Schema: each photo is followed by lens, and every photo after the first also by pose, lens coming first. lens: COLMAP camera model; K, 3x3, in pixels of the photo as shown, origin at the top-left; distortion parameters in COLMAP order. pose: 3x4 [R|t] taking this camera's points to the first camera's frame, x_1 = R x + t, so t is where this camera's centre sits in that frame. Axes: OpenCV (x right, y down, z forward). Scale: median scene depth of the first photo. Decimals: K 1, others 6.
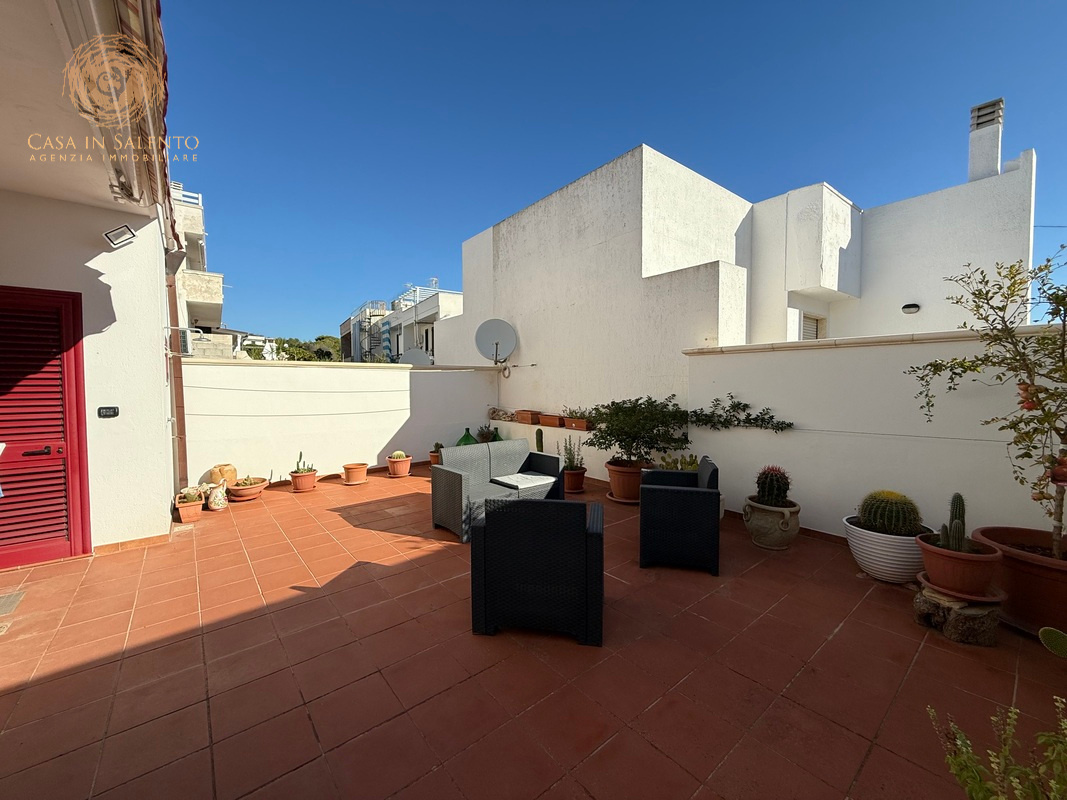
lens RADIAL K [[426.3, 0, 528.4], [0, 426.3, 398.3], [0, 0, 1]] dist [-0.003173, 0.001068]
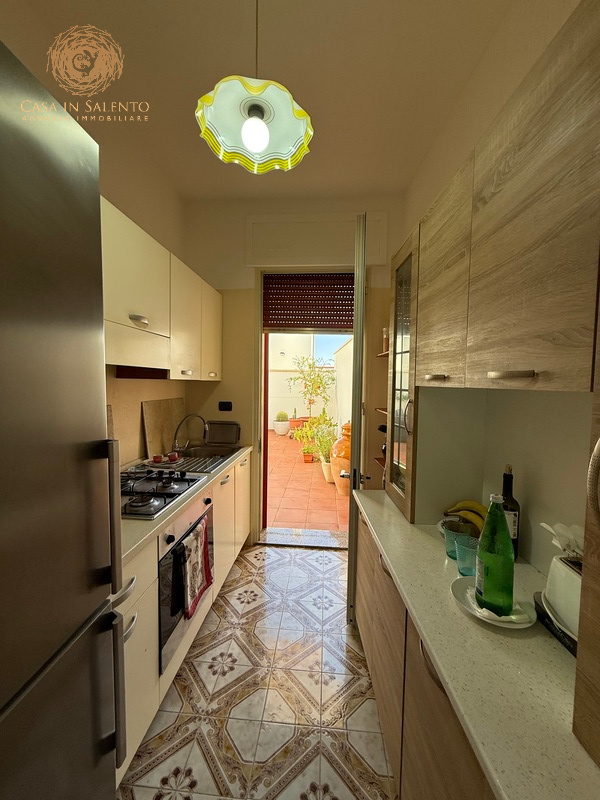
lens RADIAL K [[319.7, 0, 301.0], [0, 319.7, 400.4], [0, 0, 1]] dist [-0.003173, 0.001068]
pose [[0.691477, -0.020890, 0.722096, -0.749294], [0.006115, 0.999715, 0.023066, 0.039762], [-0.722372, -0.011534, 0.691408, -0.747255]]
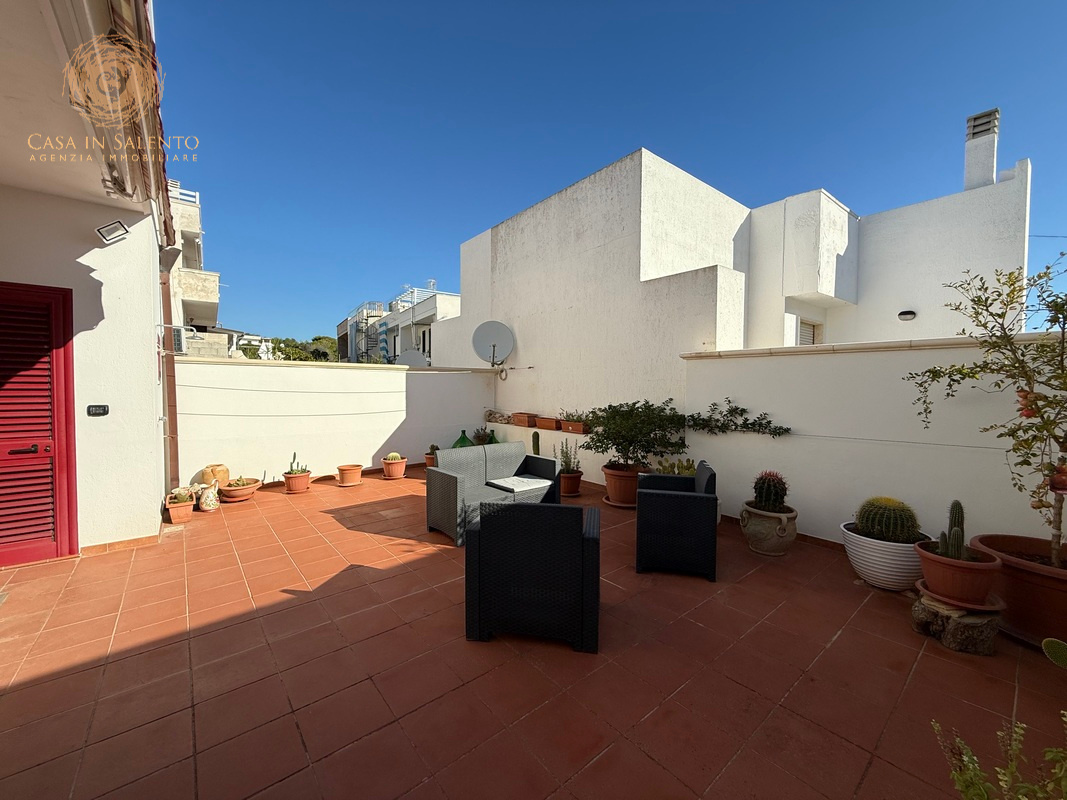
lens RADIAL K [[426.3, 0, 528.2], [0, 426.3, 397.6], [0, 0, 1]] dist [-0.003173, 0.001068]
pose [[0.999920, 0.010235, 0.007466, -0.000525], [-0.010176, 0.999918, -0.007835, 0.000529], [-0.007546, 0.007759, 0.999941, 0.006961]]
